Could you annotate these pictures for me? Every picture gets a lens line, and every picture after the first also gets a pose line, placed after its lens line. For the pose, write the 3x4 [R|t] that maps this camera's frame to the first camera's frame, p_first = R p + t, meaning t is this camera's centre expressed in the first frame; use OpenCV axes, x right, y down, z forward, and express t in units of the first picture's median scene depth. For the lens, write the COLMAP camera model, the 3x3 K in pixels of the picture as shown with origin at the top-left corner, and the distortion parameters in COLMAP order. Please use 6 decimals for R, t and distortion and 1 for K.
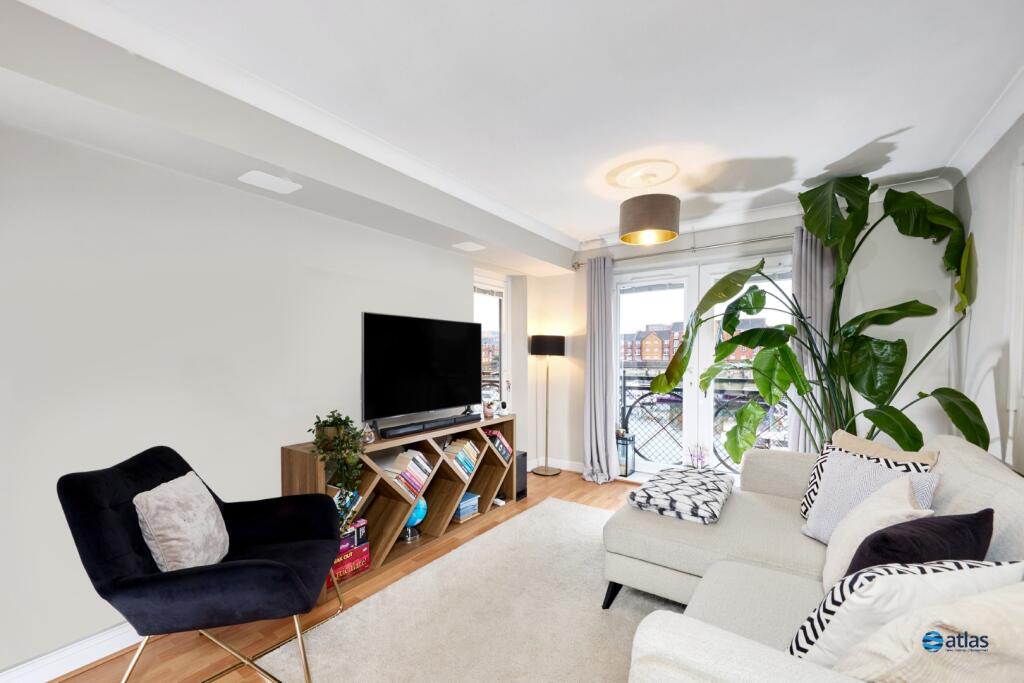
lens RADIAL K [[426.8, 0, 511.0], [0, 426.8, 349.0], [0, 0, 1]] dist [-0.000081, 0.000000]
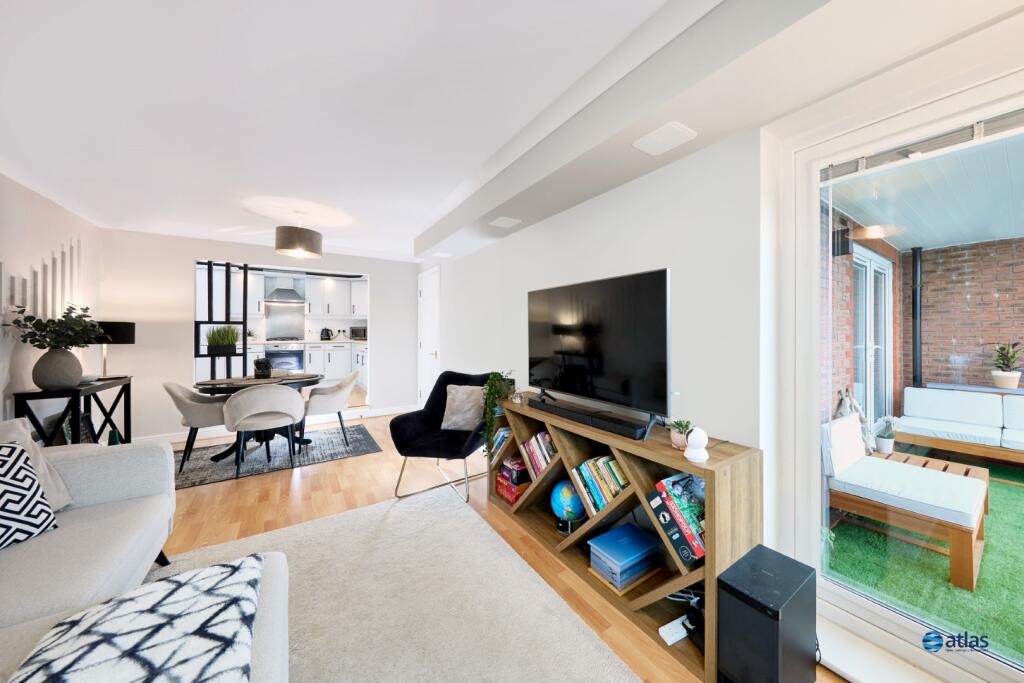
lens RADIAL K [[356.2, 0, 565.1], [0, 356.2, 331.0], [0, 0, 1]] dist [-0.000093, -0.000615]
pose [[-0.314427, 0.008572, -0.949243, 0.465266], [0.009812, 0.999935, 0.005779, 0.010344], [0.949231, -0.007497, -0.314490, 1.175922]]
